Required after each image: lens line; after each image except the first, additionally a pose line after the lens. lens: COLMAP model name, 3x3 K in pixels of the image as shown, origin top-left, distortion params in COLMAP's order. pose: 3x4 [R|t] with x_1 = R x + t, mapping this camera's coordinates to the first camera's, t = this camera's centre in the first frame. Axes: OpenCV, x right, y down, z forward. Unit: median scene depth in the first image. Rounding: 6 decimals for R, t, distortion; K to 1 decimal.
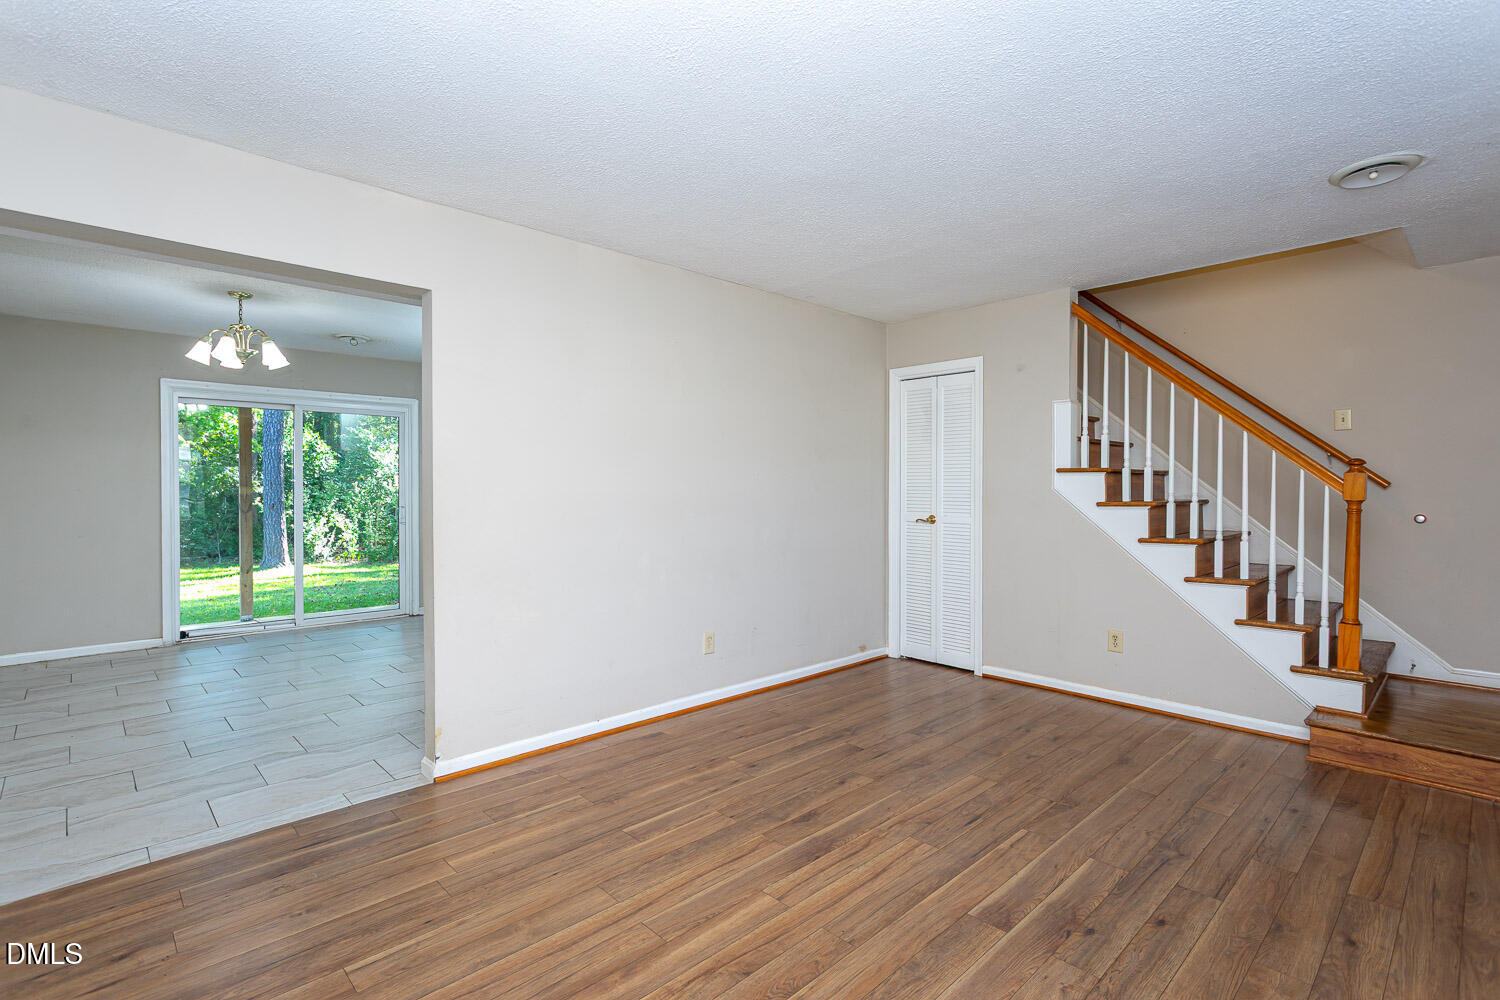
lens RADIAL K [[706.1, 0, 738.4], [0, 706.1, 495.2], [0, 0, 1]] dist [0.000070, 0.001427]
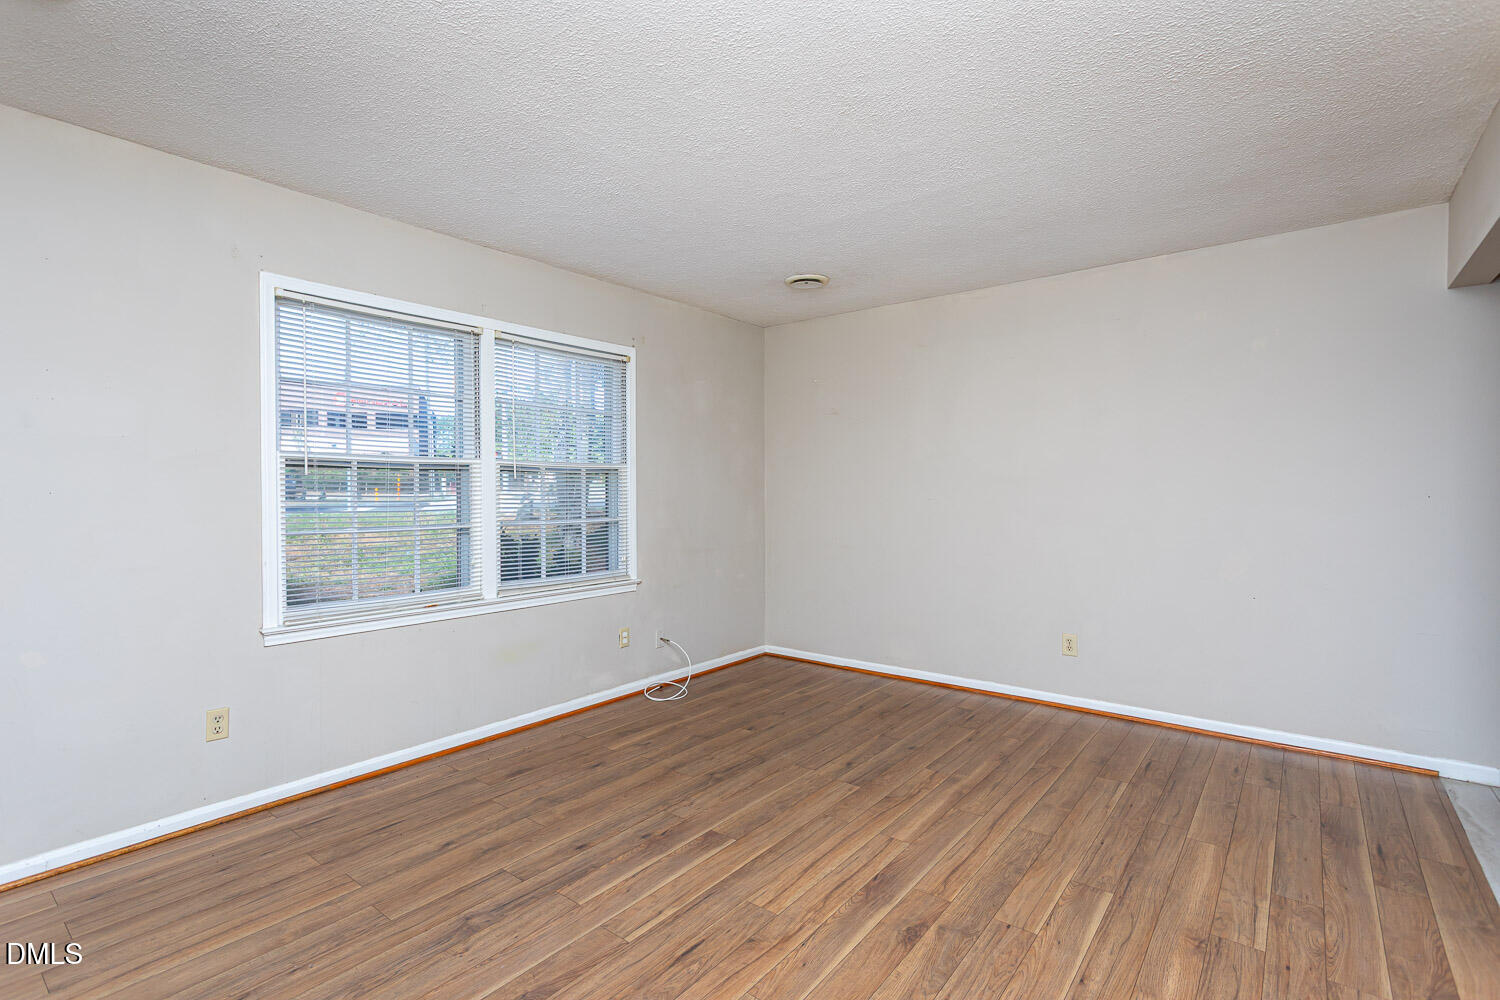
lens RADIAL K [[706.1, 0, 738.4], [0, 706.1, 495.2], [0, 0, 1]] dist [0.000070, 0.001427]
pose [[-0.990307, 0.006812, -0.138728, 0.388379], [0.004302, 0.999822, 0.018385, -0.017026], [0.138828, 0.017610, -0.990160, 1.752656]]
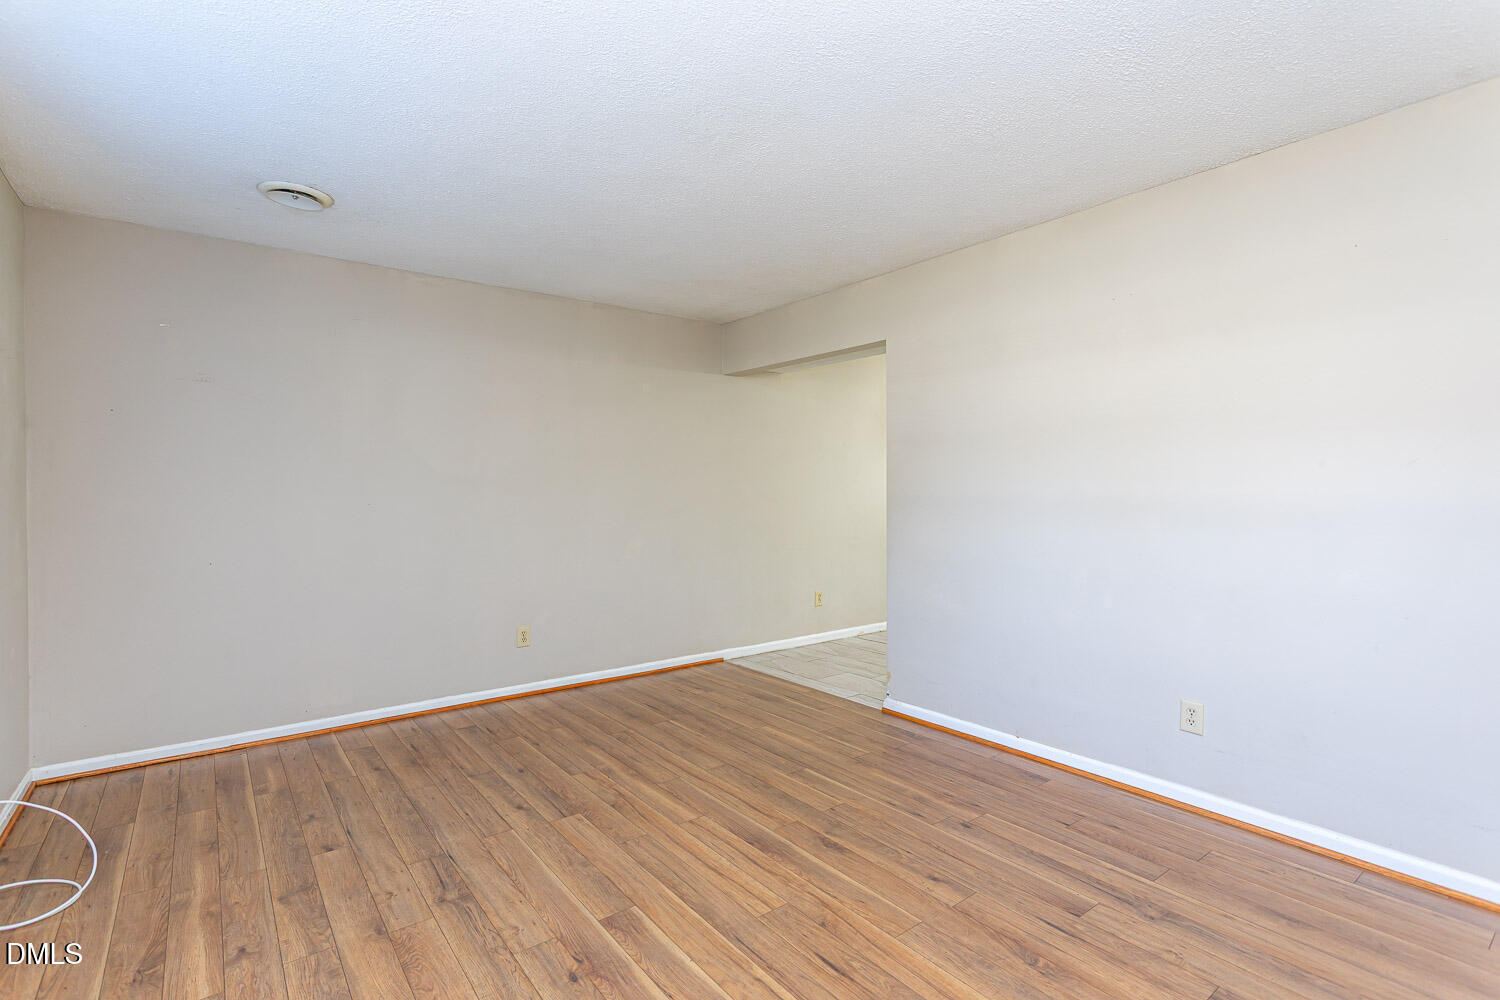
lens RADIAL K [[706.1, 0, 738.4], [0, 706.1, 495.2], [0, 0, 1]] dist [0.000070, 0.001427]
pose [[-0.104035, 0.009113, -0.994532, 1.058245], [-0.006563, 0.999930, 0.009849, -0.011196], [0.994552, 0.007552, -0.103968, 1.001138]]
